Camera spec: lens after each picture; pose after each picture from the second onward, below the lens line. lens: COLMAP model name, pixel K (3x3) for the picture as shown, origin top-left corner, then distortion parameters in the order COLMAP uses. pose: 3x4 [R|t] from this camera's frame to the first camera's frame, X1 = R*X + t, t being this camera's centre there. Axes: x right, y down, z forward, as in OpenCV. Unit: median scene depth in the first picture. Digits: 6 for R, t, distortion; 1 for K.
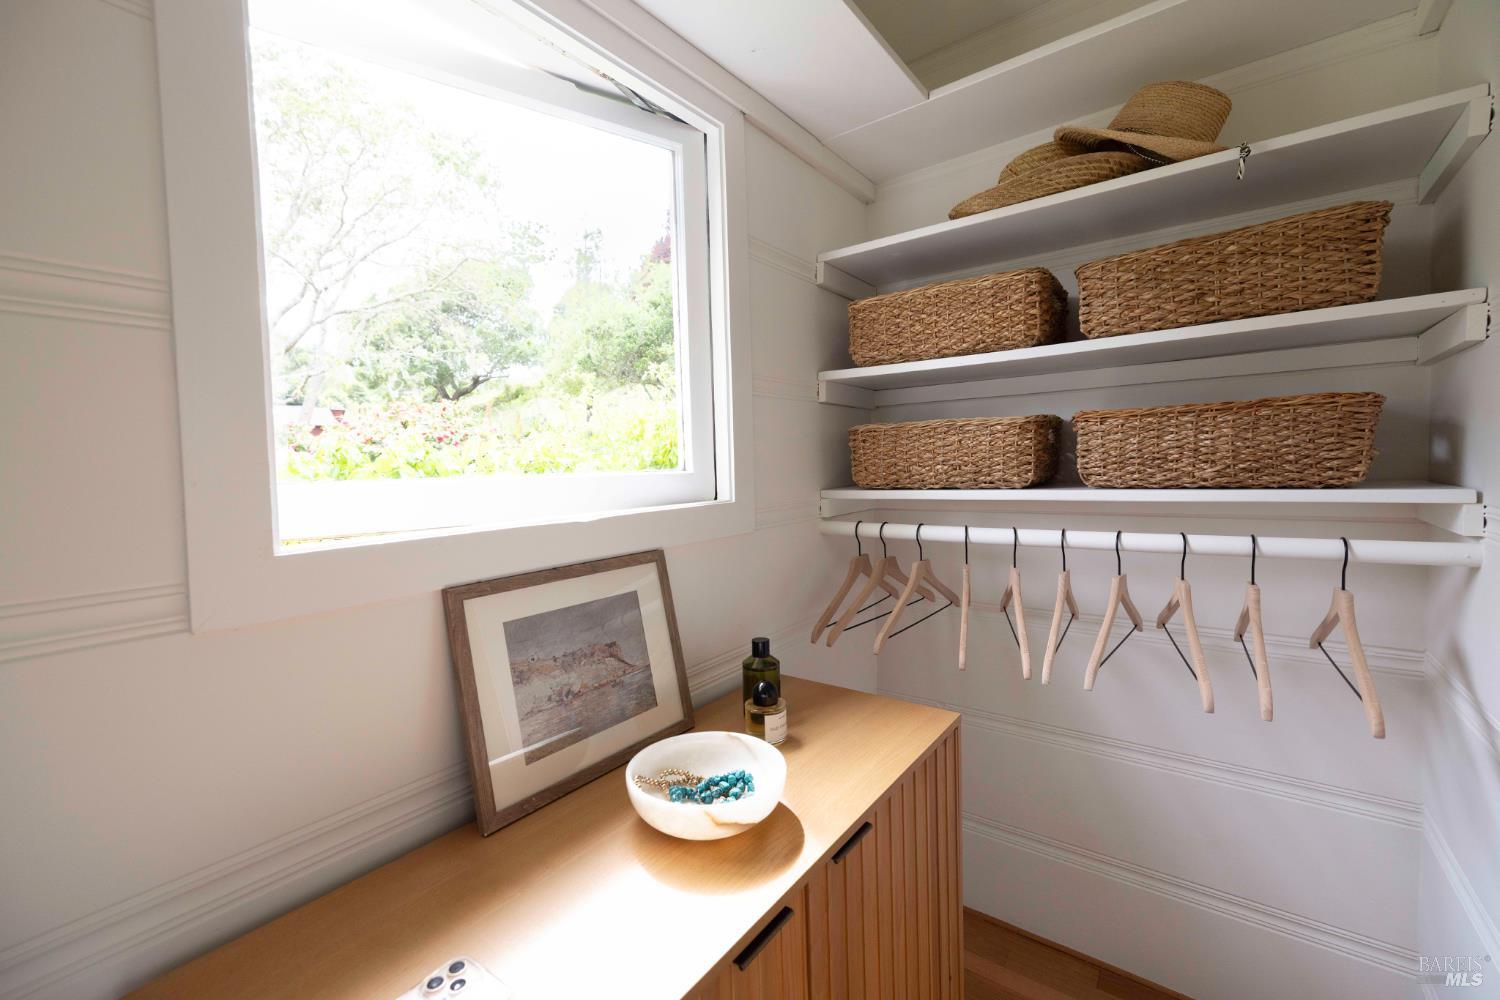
lens RADIAL K [[629.7, 0, 750.8], [0, 629.7, 494.6], [0, 0, 1]] dist [-0.002853, 0.000829]
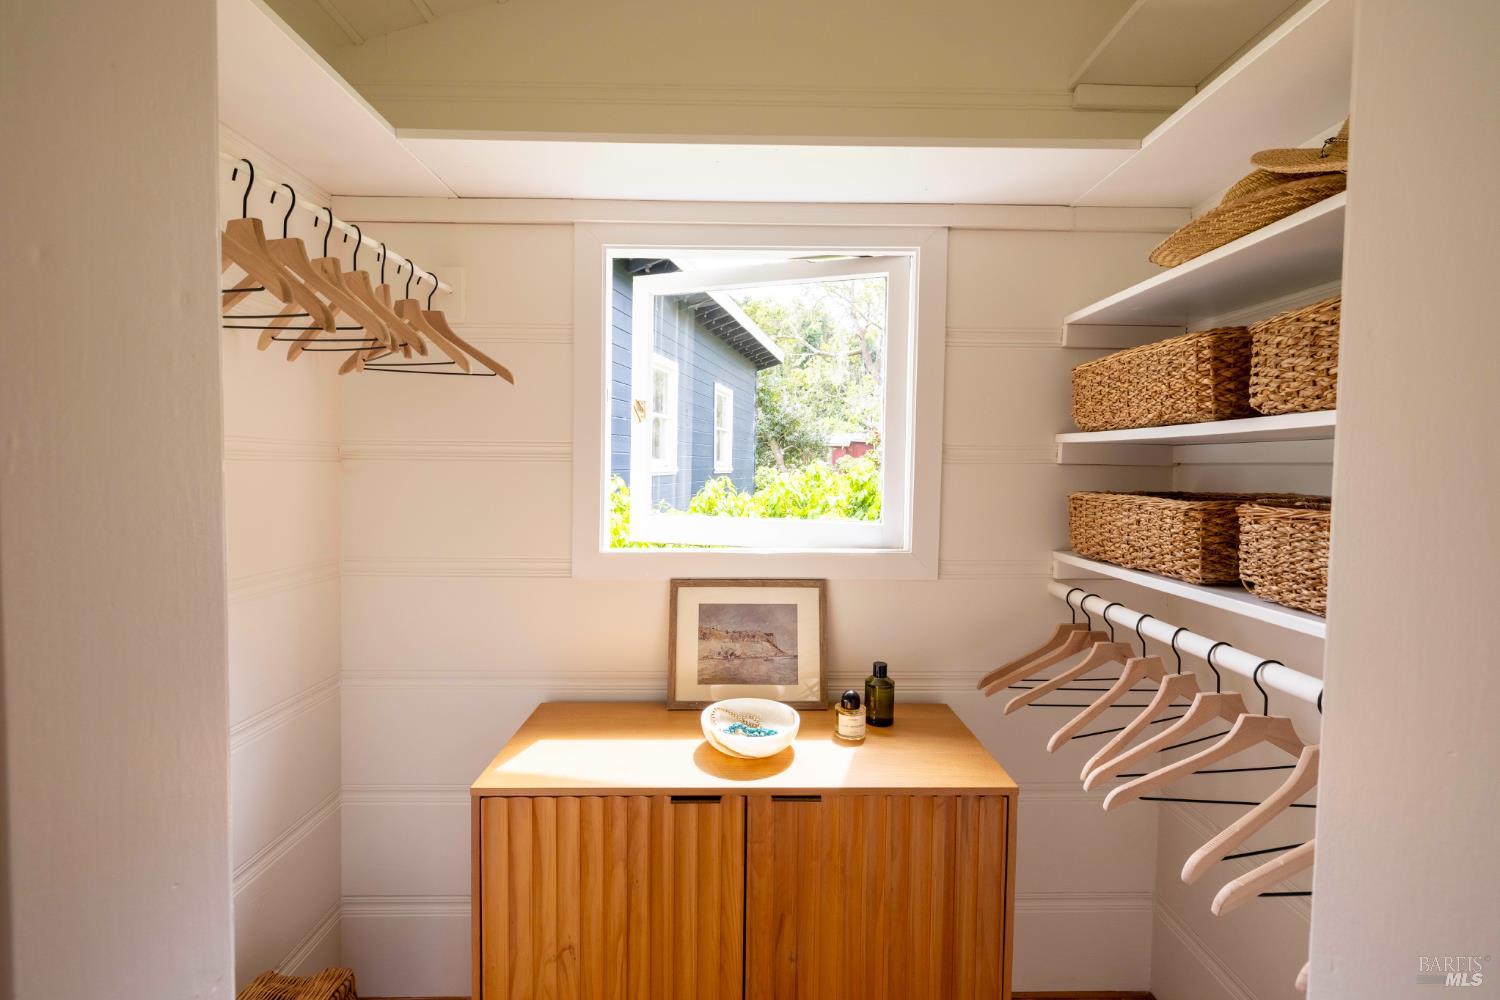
lens RADIAL K [[629.7, 0, 750.1], [0, 629.7, 498.3], [0, 0, 1]] dist [-0.002853, 0.000829]
pose [[0.613174, 0.077304, -0.786156, 0.837076], [-0.066037, 0.996733, 0.046503, -0.146964], [0.787183, 0.023401, 0.616276, -0.005715]]
